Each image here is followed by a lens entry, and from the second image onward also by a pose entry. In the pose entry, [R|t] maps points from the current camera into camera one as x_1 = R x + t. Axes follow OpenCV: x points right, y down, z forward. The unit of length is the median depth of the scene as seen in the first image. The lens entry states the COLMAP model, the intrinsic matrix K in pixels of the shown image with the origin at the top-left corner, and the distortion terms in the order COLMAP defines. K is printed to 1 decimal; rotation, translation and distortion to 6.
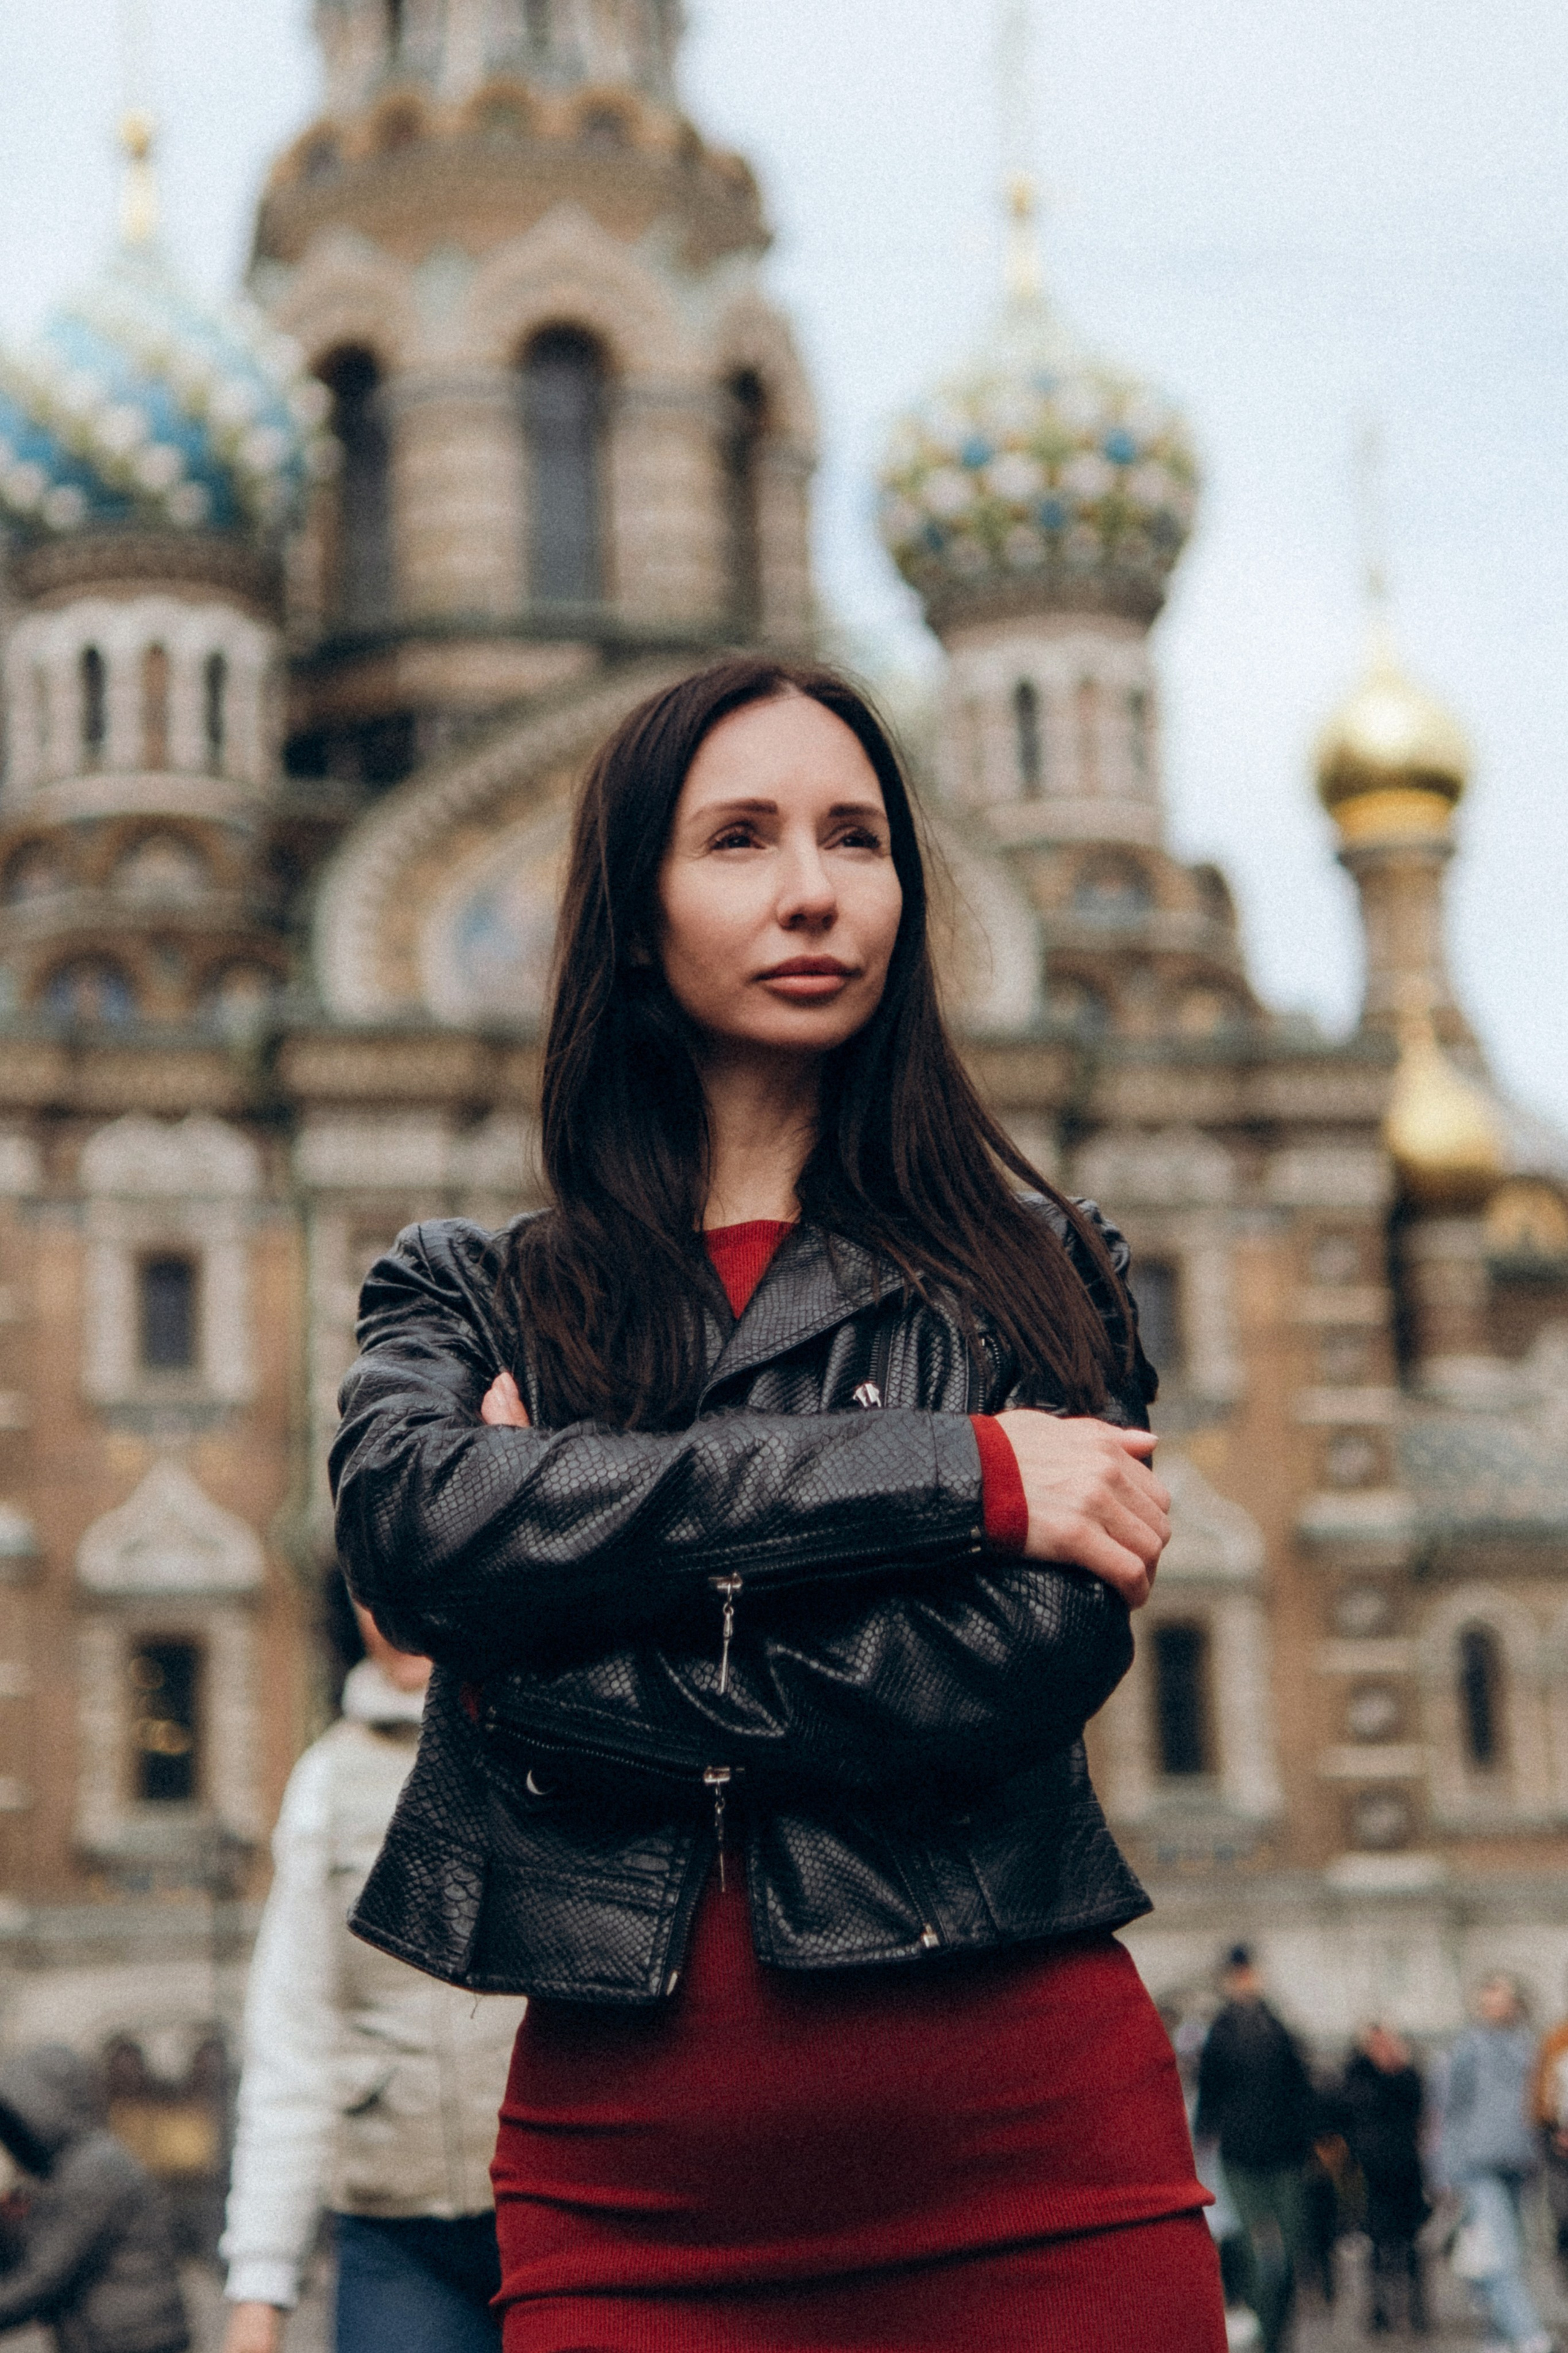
lens RADIAL K [[4397.7, 0, 717.8], [0, 4397.7, 934.3], [0, 0, 1]] dist [0.171074, 0.112702]
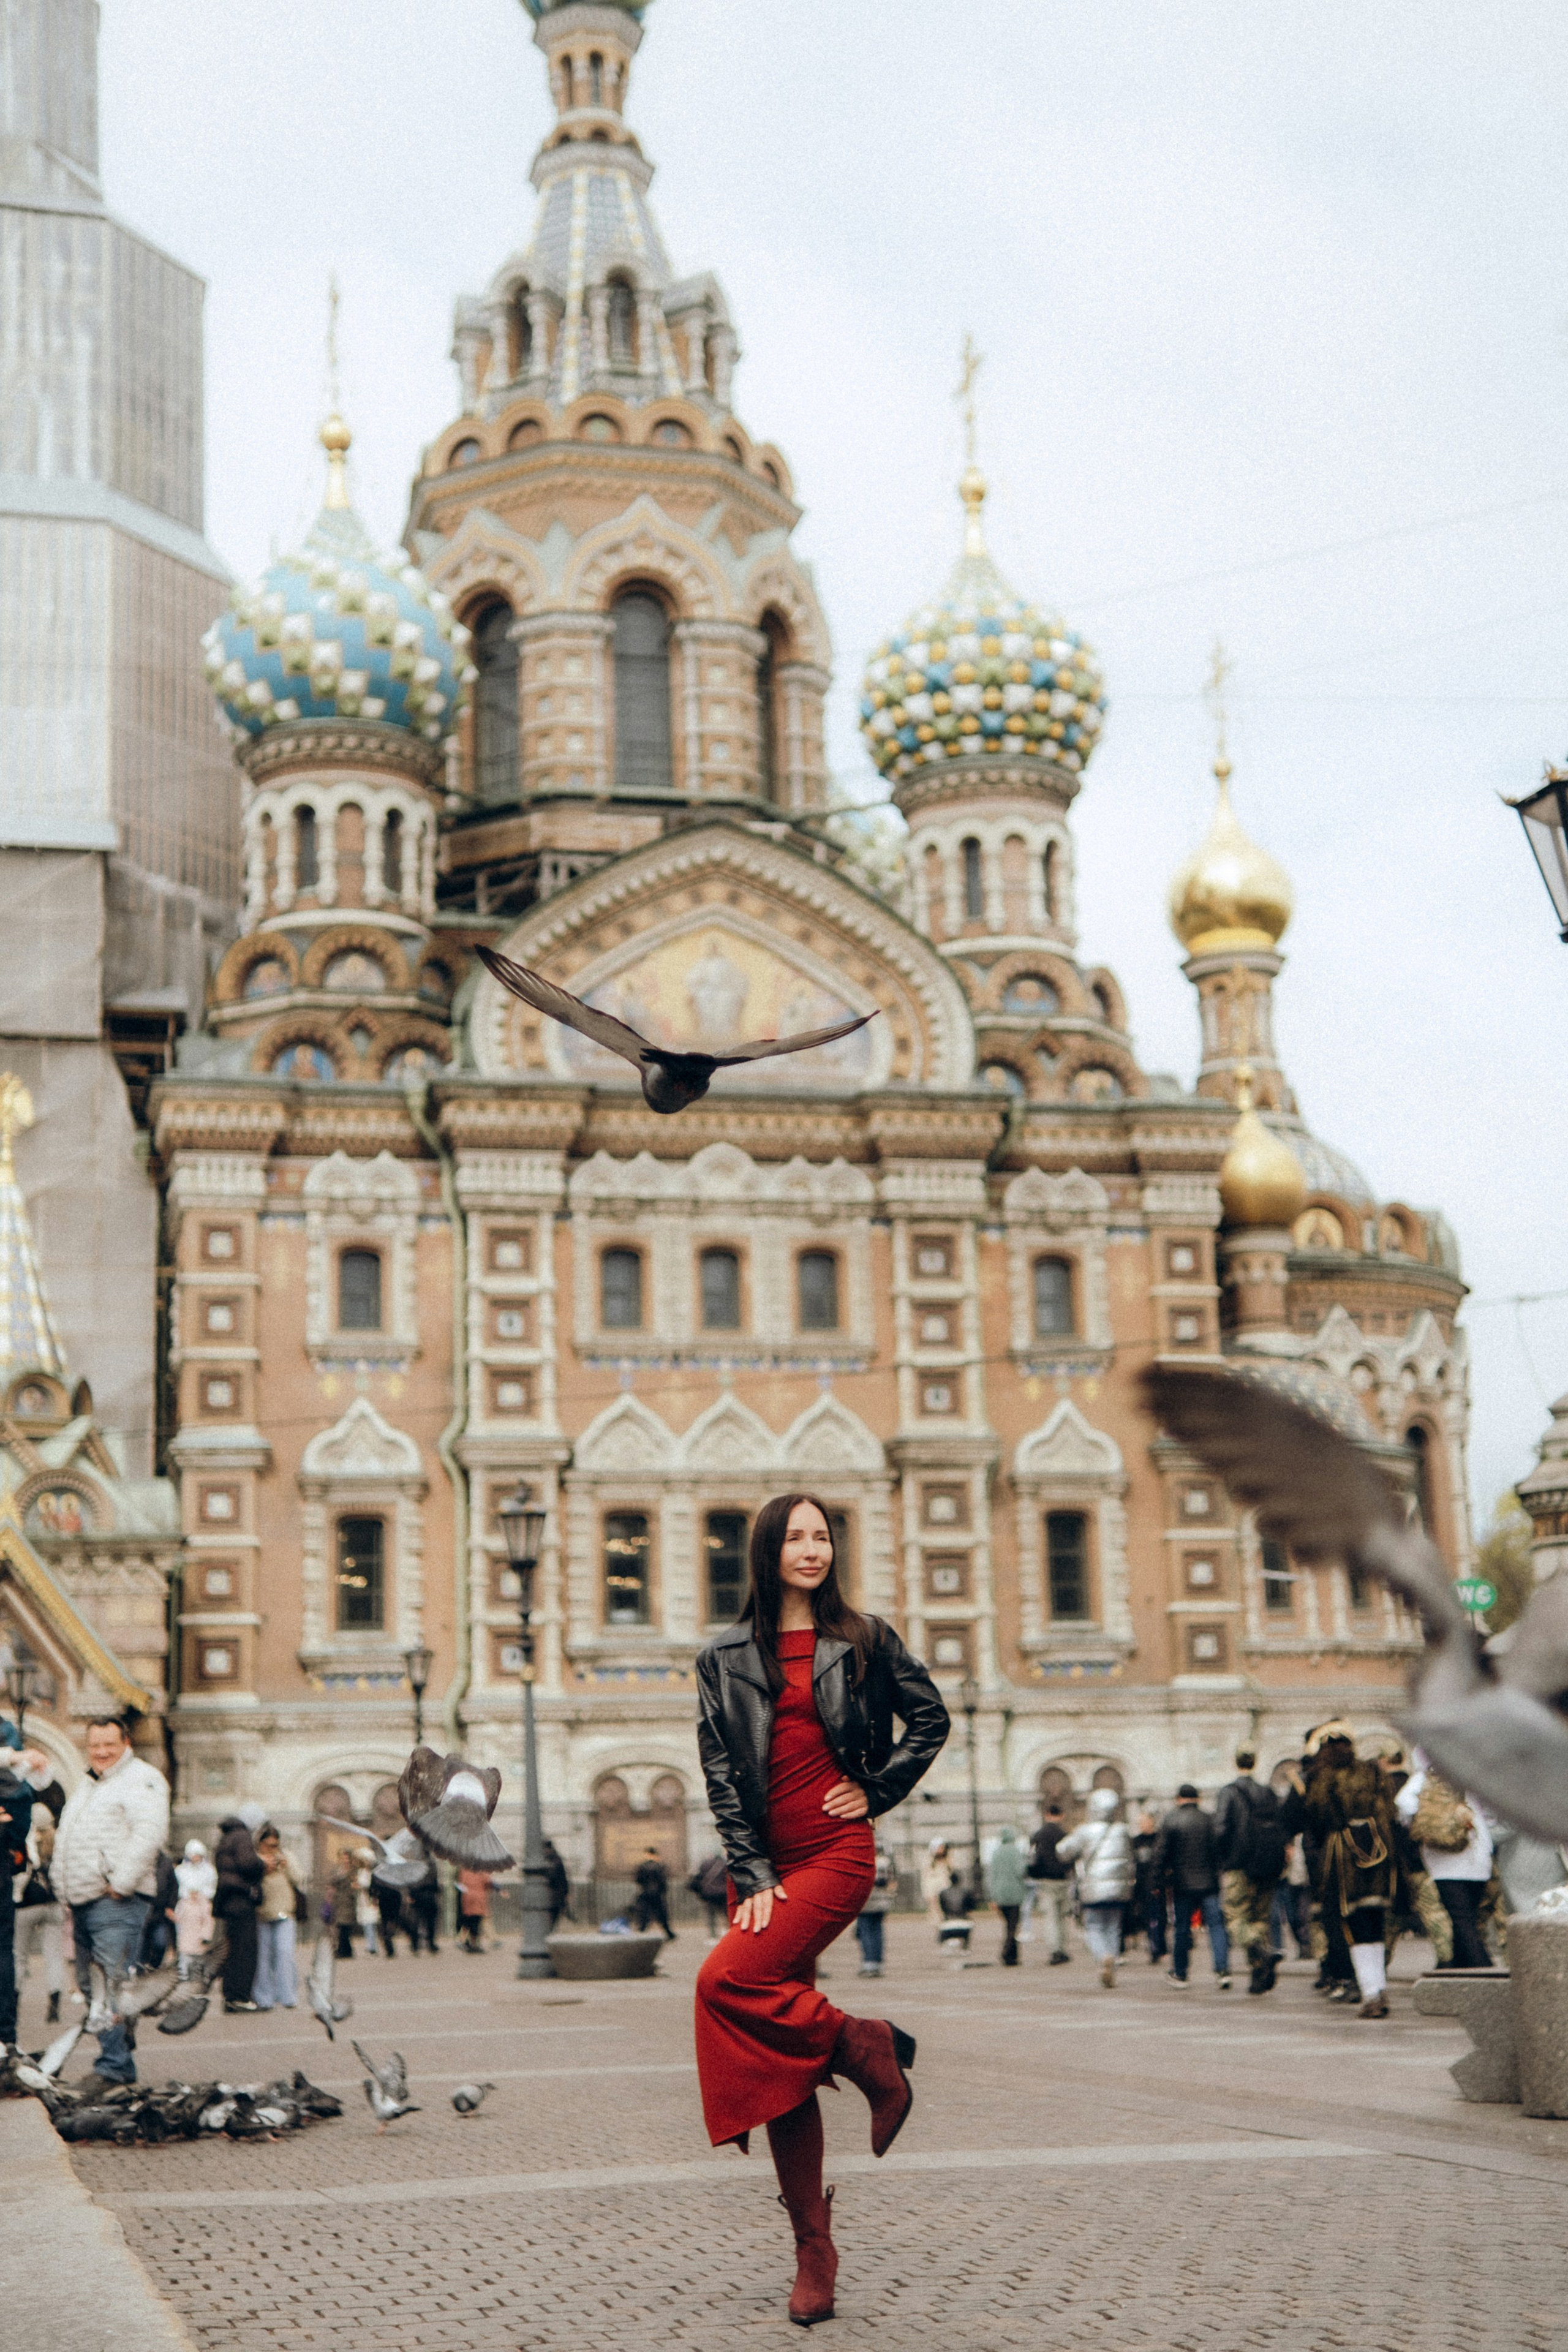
lens RADIAL K [[3484.2, 0, 837.3], [0, 3484.2, 1146.5], [0, 0, 1]] dist [0.153840, 0.188238]
pose [[0.999416, 0.012133, 0.031933, -0.007081], [-0.013567, 0.998891, 0.045084, -0.011013], [-0.031350, -0.045491, 0.998473, -0.113383]]
